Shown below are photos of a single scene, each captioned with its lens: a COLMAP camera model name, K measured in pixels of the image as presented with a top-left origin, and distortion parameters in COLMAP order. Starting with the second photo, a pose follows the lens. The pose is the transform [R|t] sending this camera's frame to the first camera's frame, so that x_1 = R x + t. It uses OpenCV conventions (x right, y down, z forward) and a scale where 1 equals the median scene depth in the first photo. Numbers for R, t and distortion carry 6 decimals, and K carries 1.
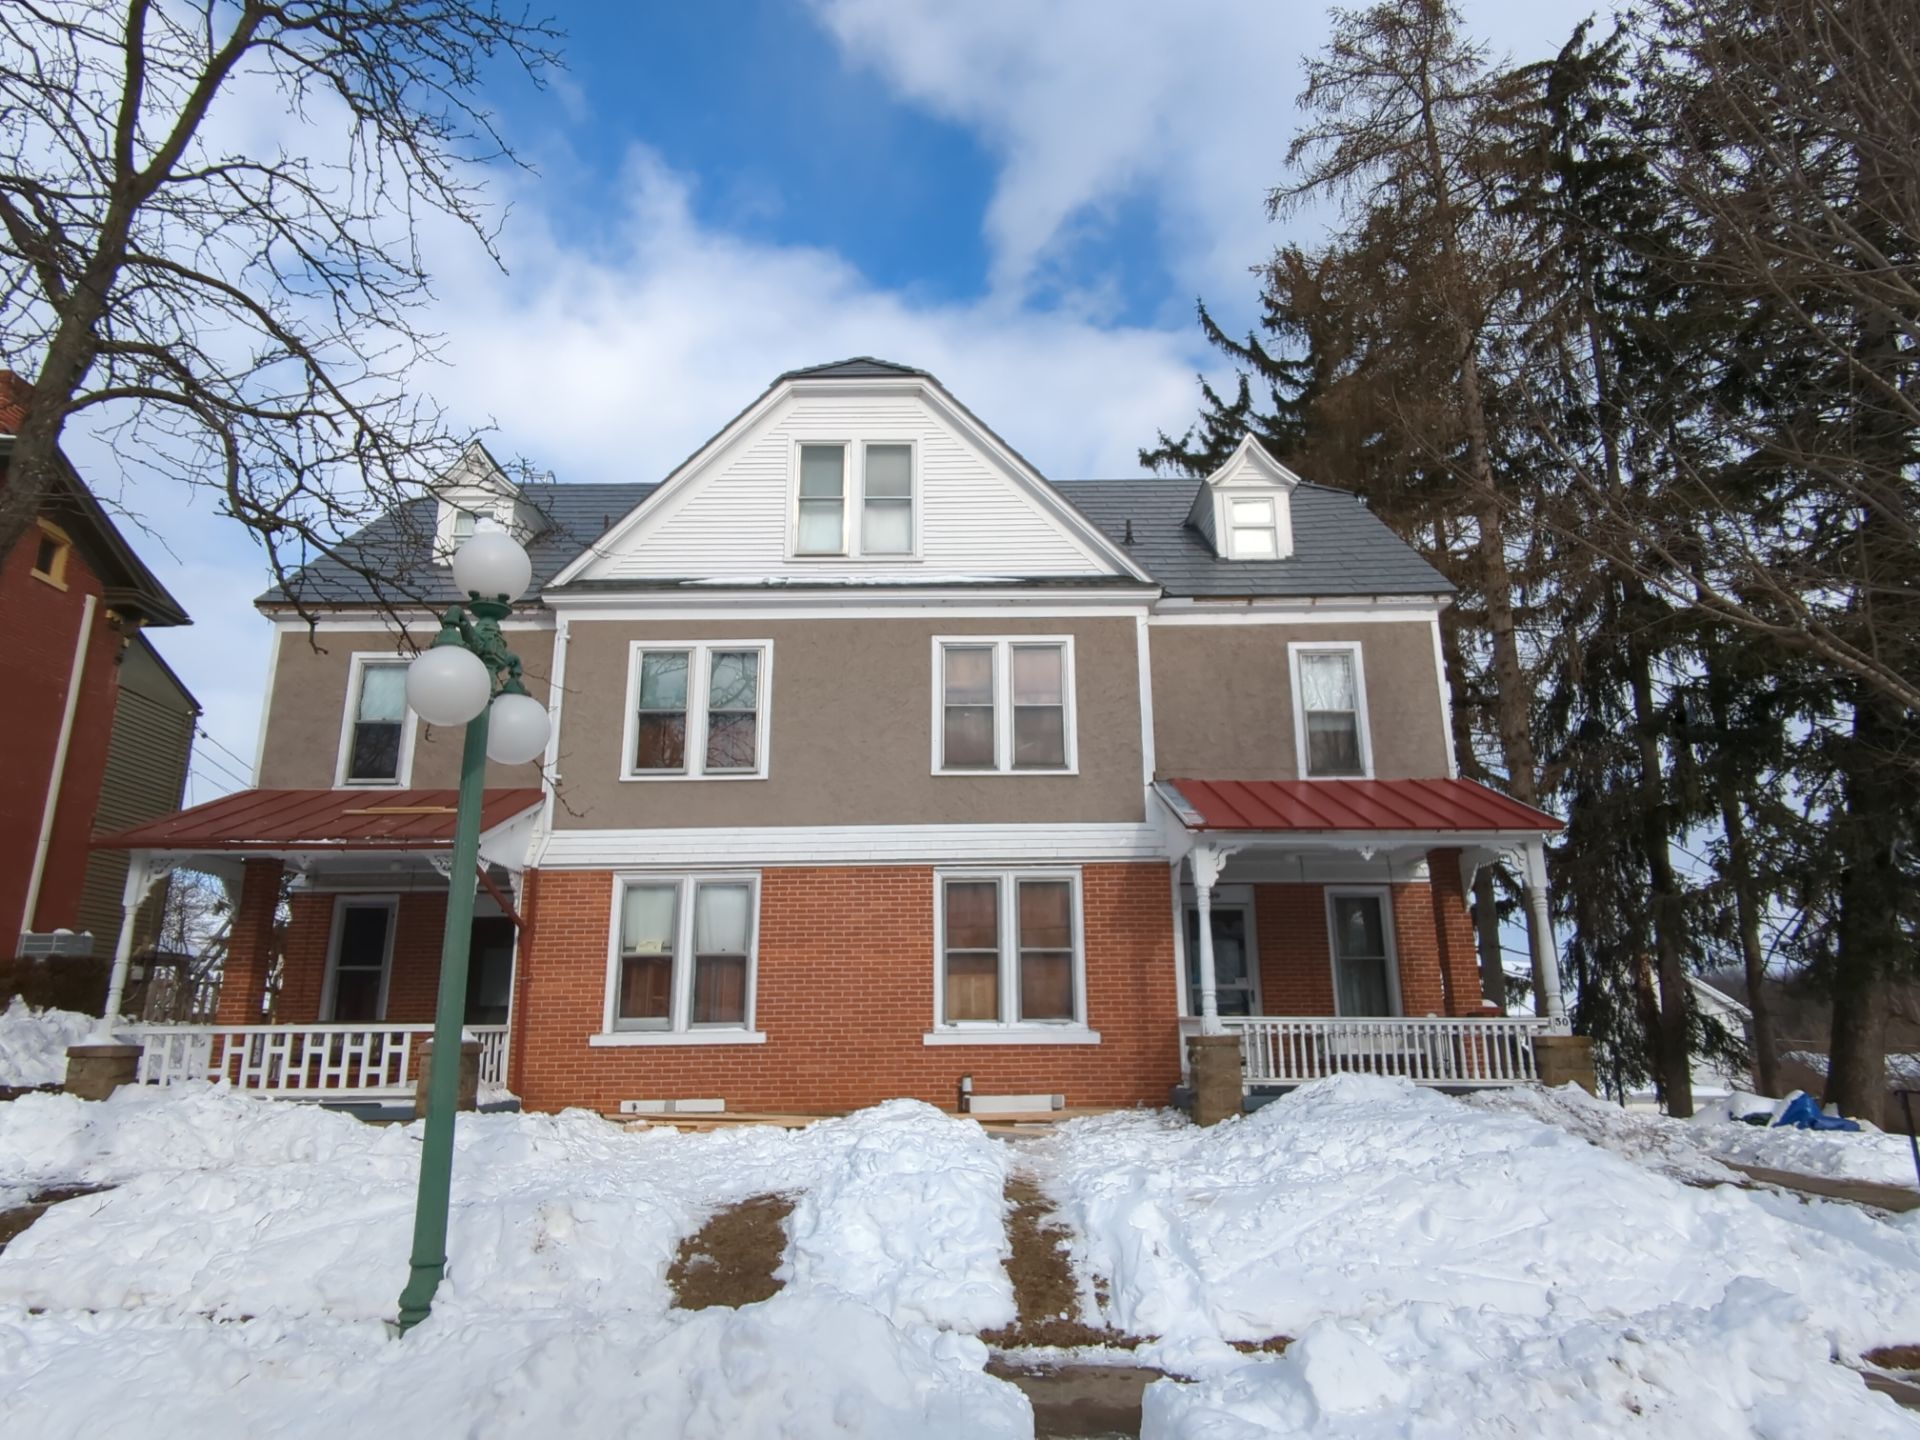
lens RADIAL K [[1204.0, 0, 970.8], [0, 1204.0, 718.3], [0, 0, 1]] dist [0.005487, 0.000457]
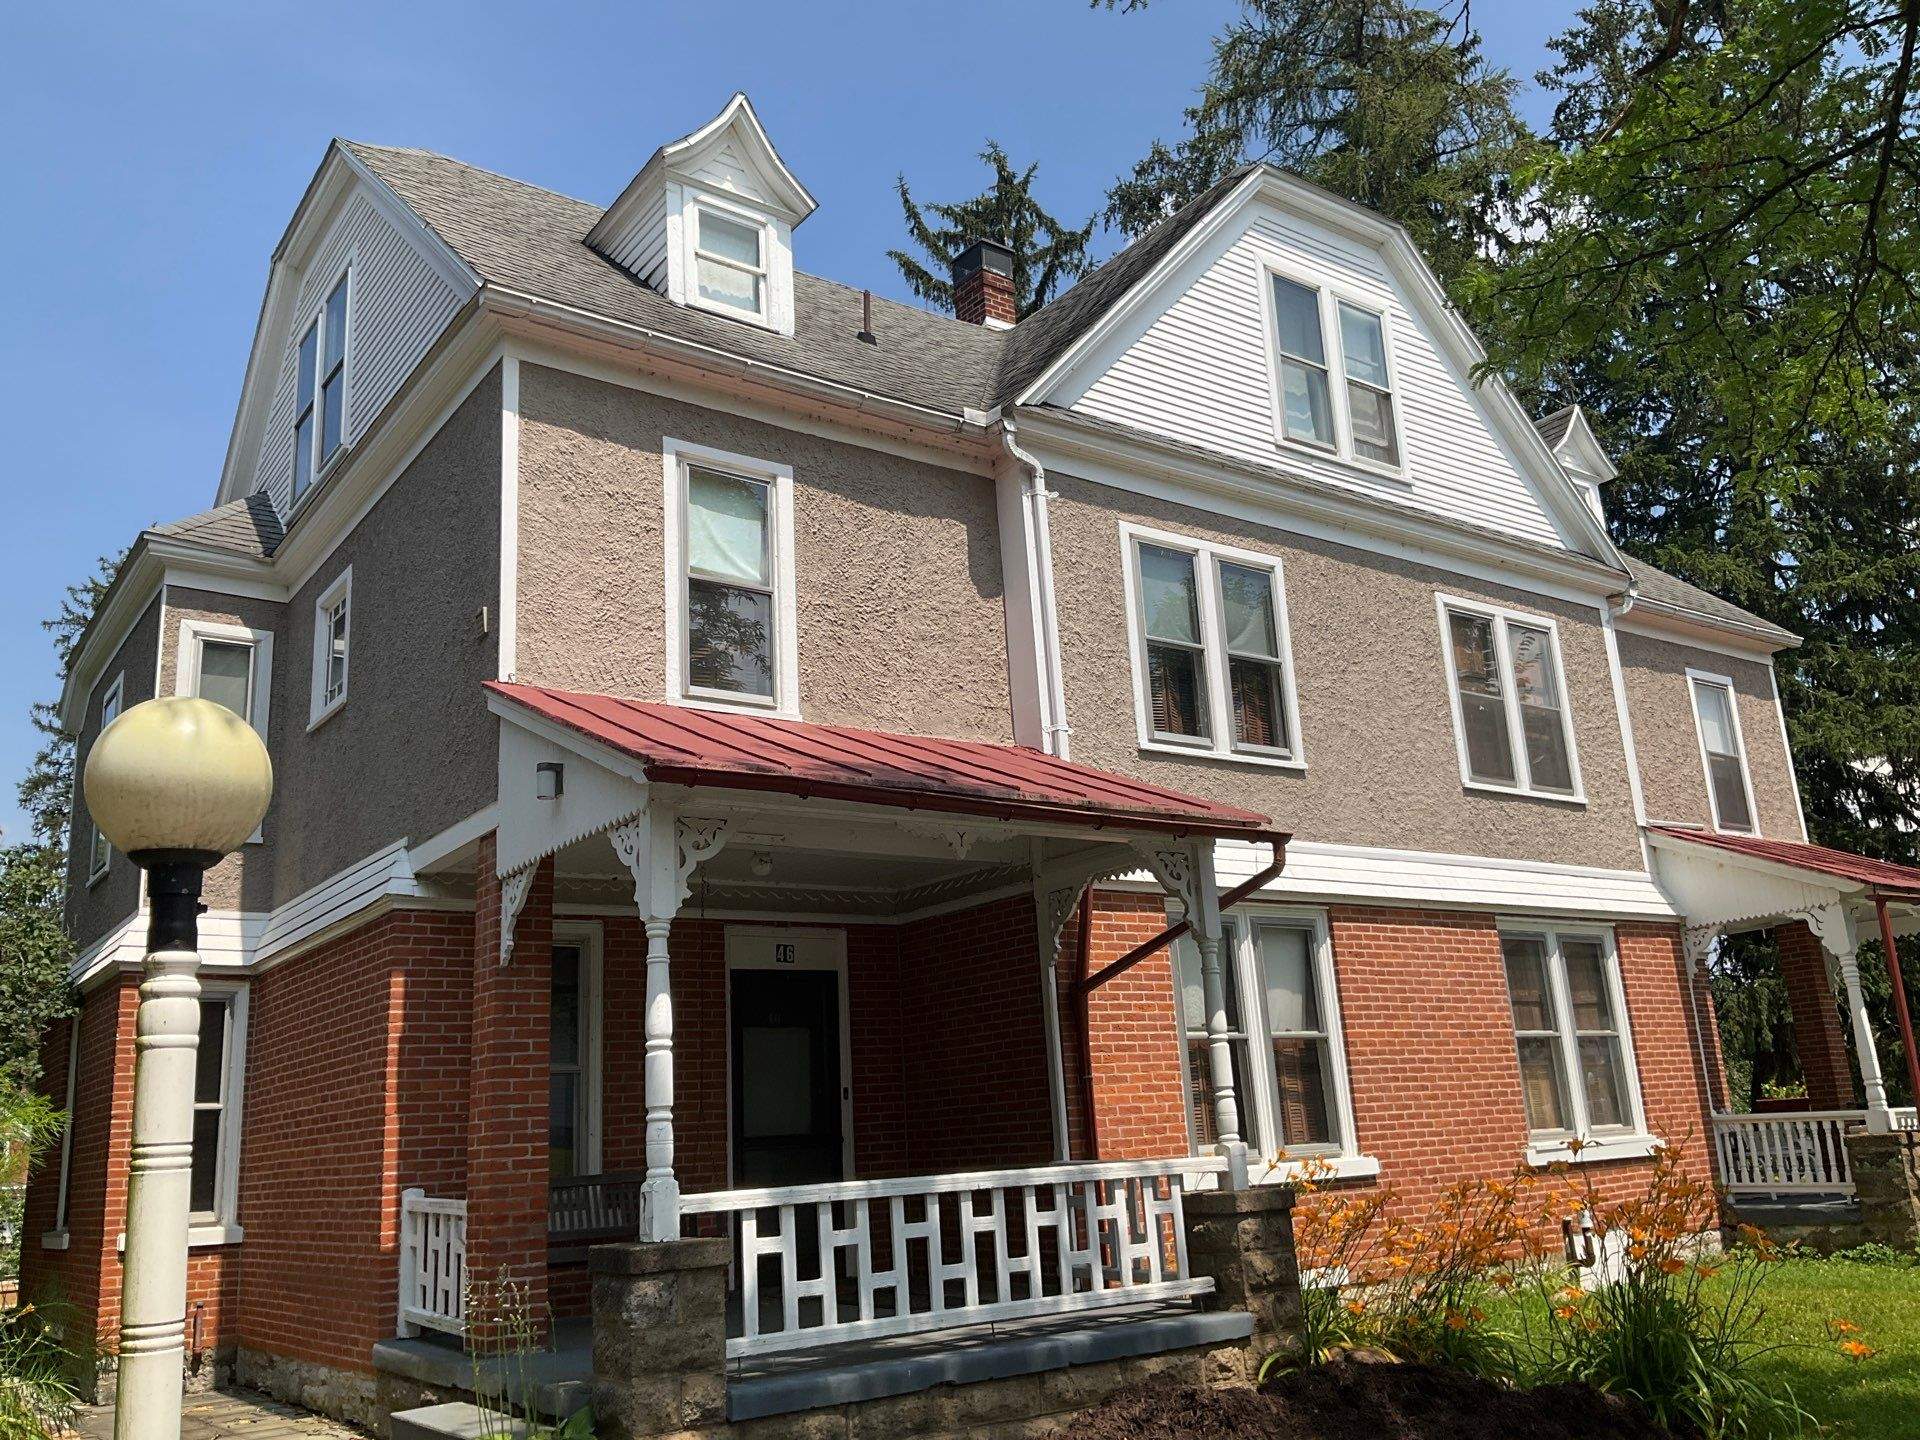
lens RADIAL K [[1653.0, 0, 1018.8], [0, 1653.0, 716.5], [0, 0, 1]] dist [0.060765, -0.046589]
pose [[0.770466, 0.117108, 0.626633, -0.841851], [-0.084008, 0.993061, -0.082297, 0.107733], [-0.631922, 0.010765, 0.774957, 0.404035]]
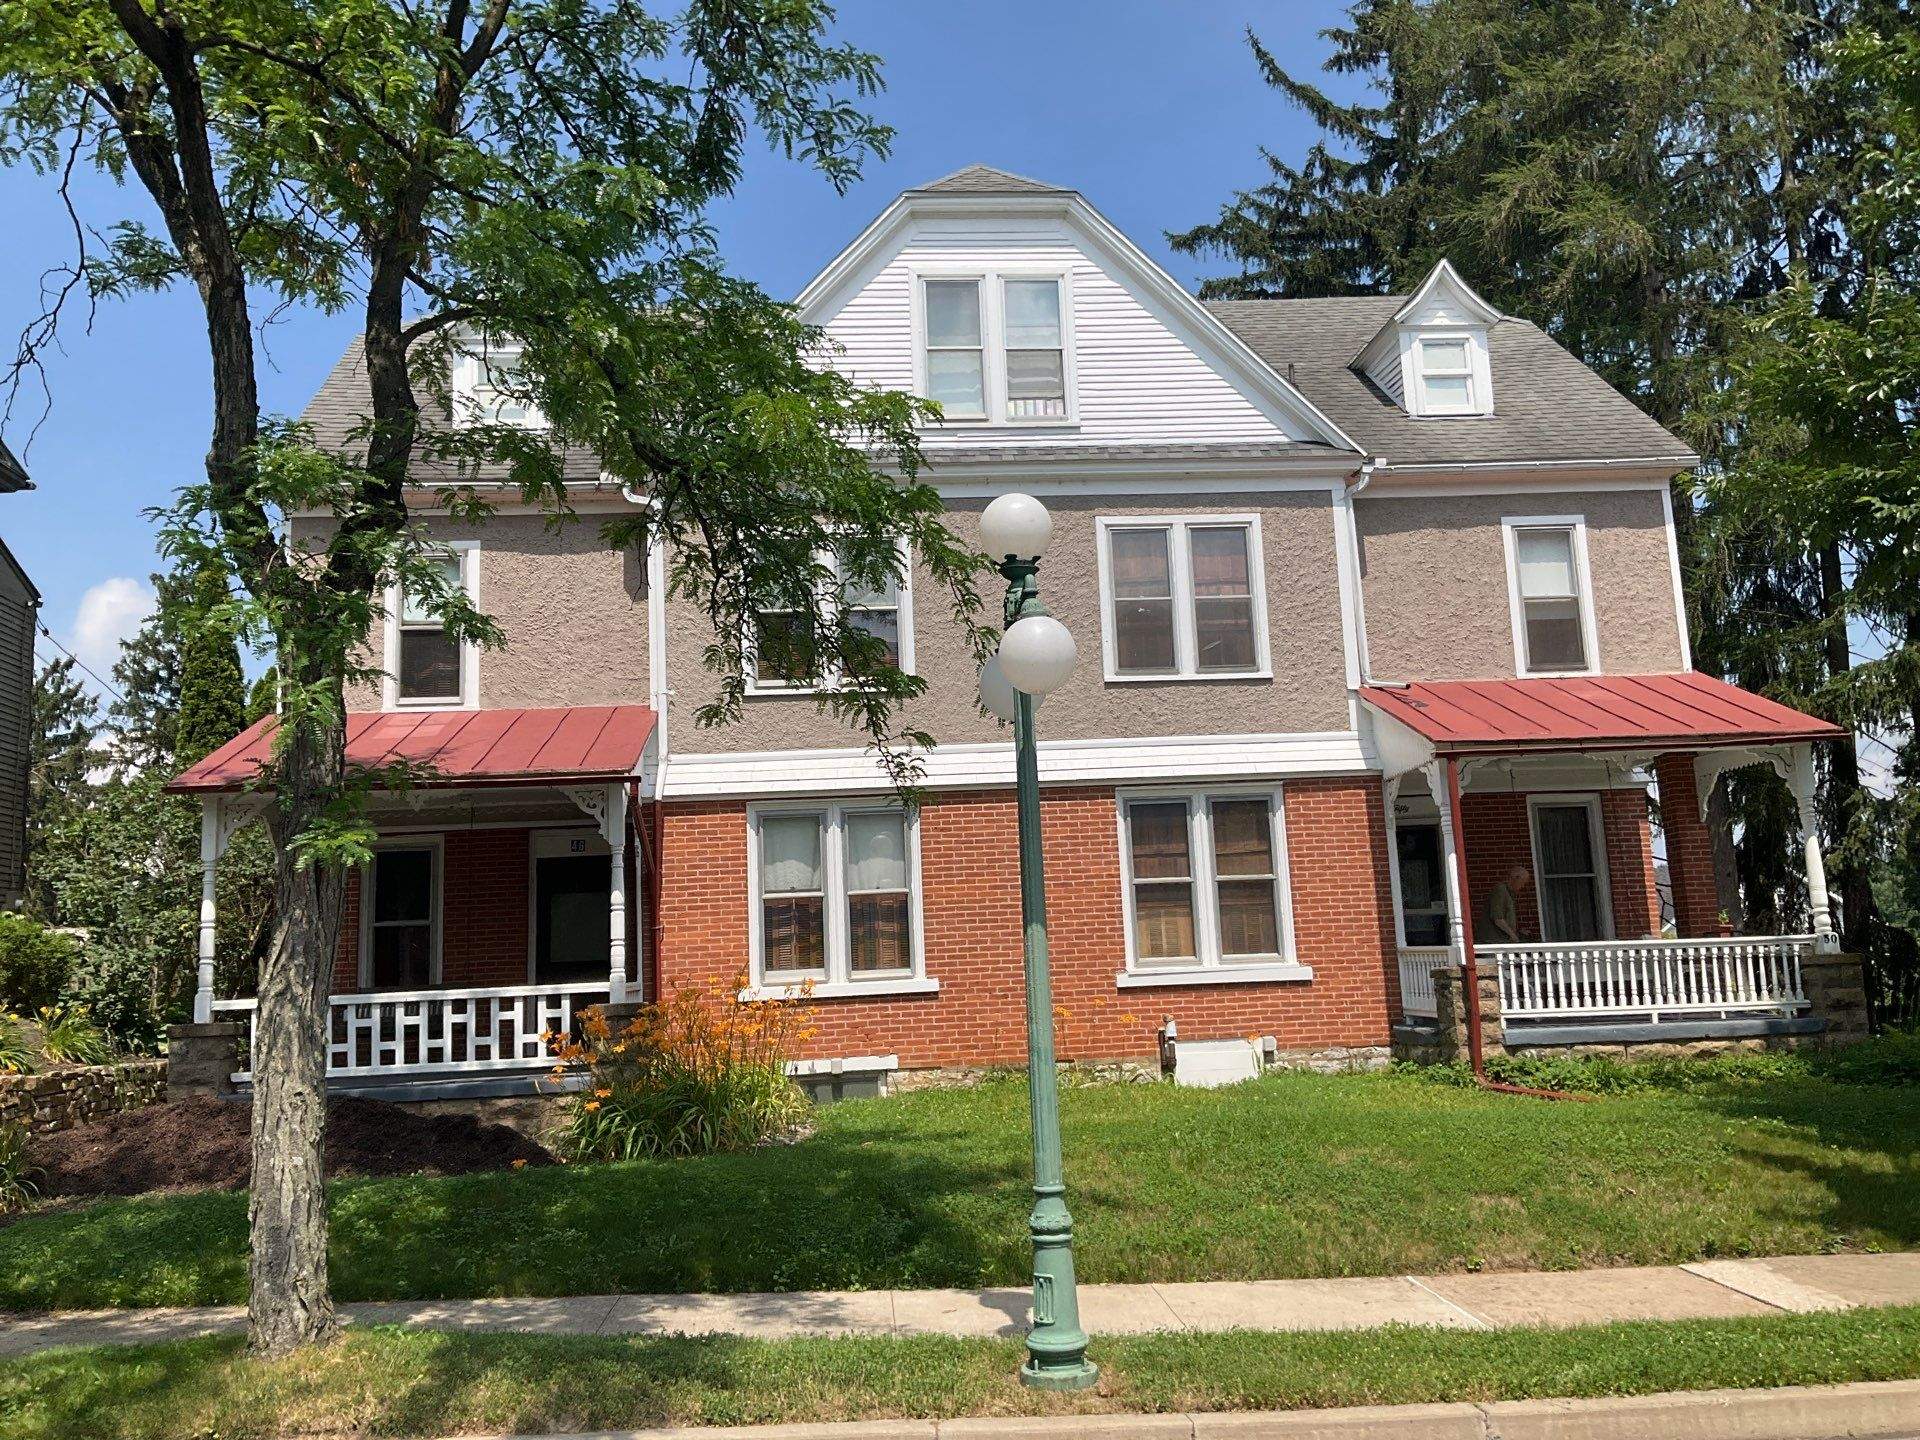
lens RADIAL K [[1653.0, 0, 964.2], [0, 1653.0, 719.4], [0, 0, 1]] dist [0.060765, -0.046589]
pose [[0.994957, -0.022406, 0.097763, -0.246742], [0.012671, 0.994998, 0.099087, -0.043539], [-0.099494, -0.097348, 0.990265, -0.163427]]
